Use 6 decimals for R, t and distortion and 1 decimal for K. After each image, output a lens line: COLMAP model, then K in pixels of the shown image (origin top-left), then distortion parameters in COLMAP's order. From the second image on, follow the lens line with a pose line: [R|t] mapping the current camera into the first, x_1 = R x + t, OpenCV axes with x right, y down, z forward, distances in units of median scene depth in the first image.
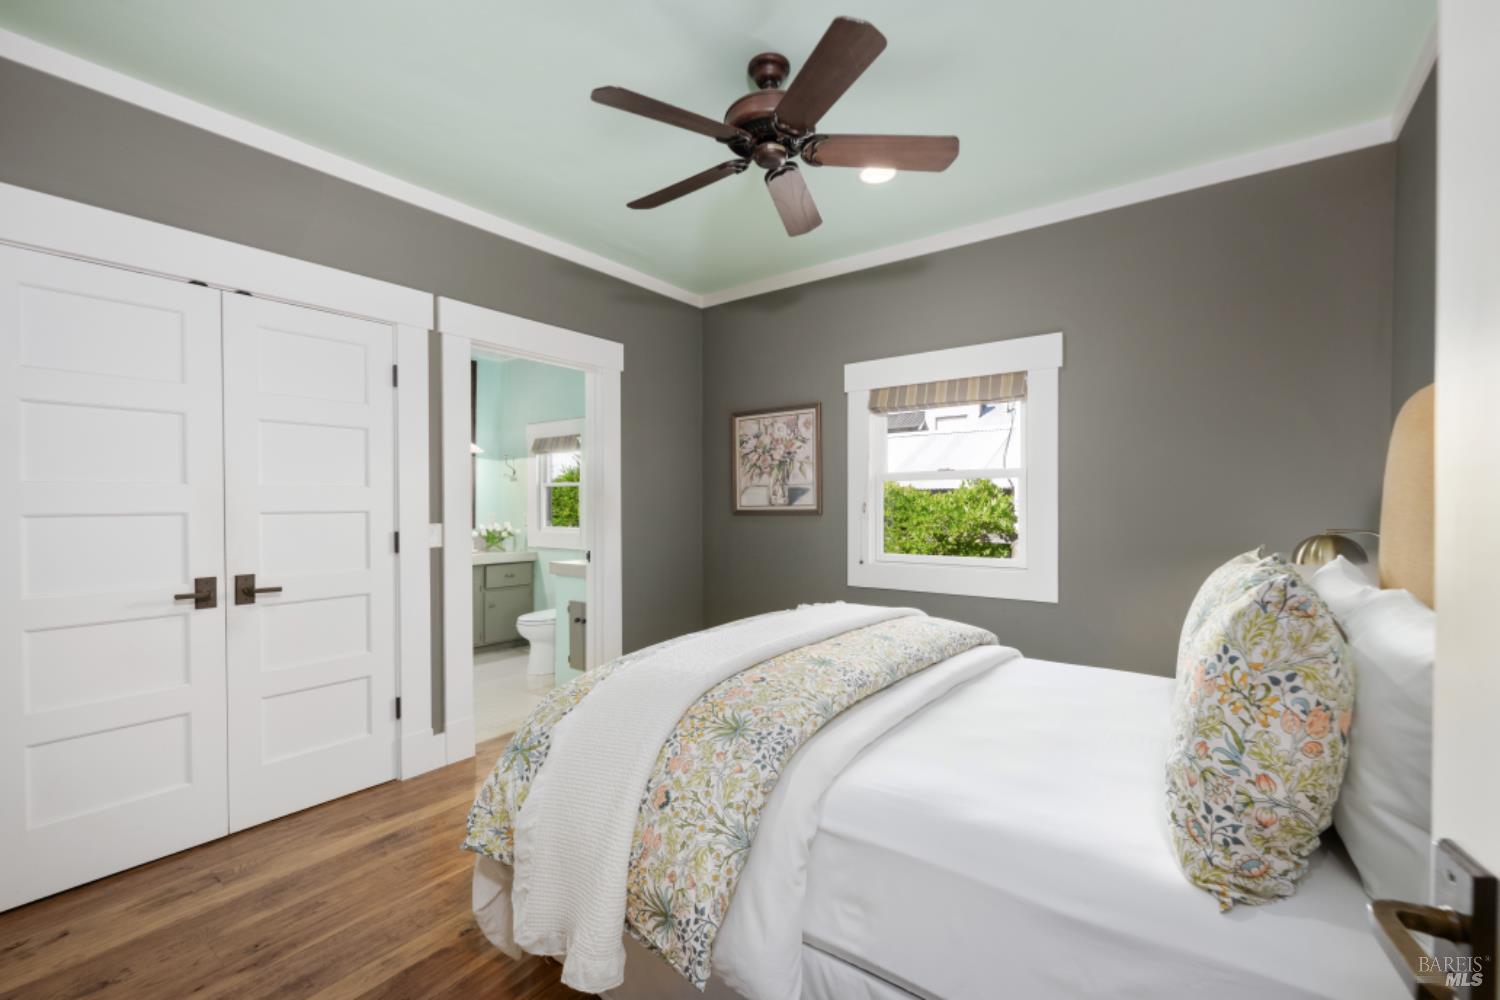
lens RADIAL K [[644.7, 0, 747.2], [0, 644.7, 501.1], [0, 0, 1]] dist [0.010517, 0.000098]
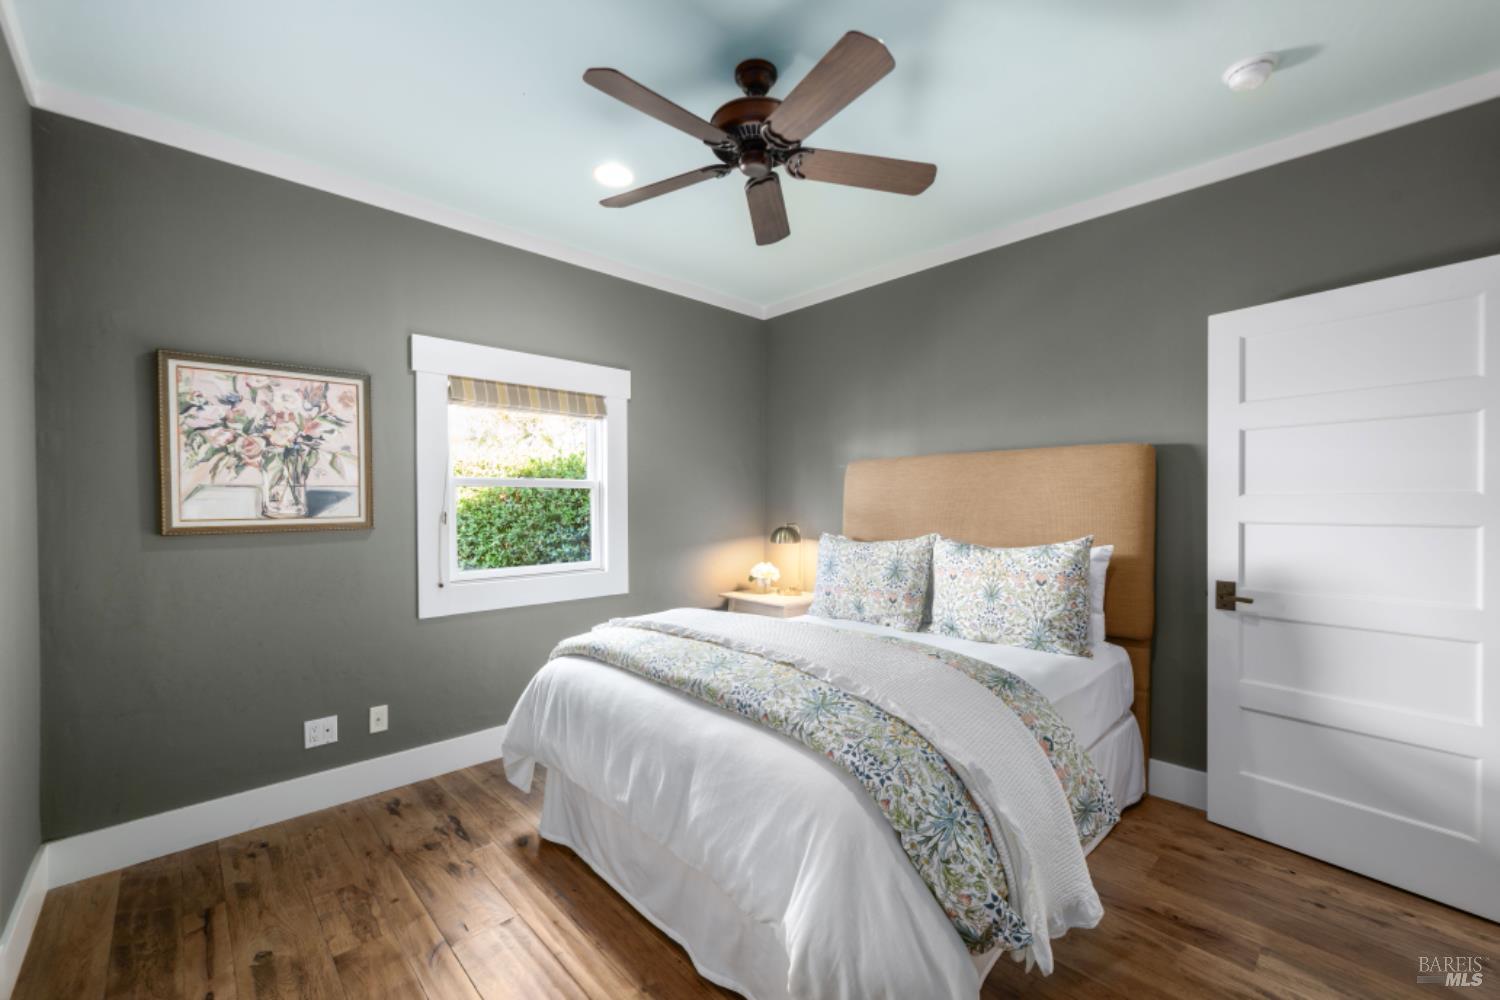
lens RADIAL K [[600.5, 0, 745.4], [0, 600.5, 506.4], [0, 0, 1]] dist [-0.001650, -0.000090]
pose [[0.162384, -0.004257, 0.986718, -0.464007], [0.001641, 0.999990, 0.004044, -0.006327], [-0.986726, 0.000962, 0.162390, 0.460114]]
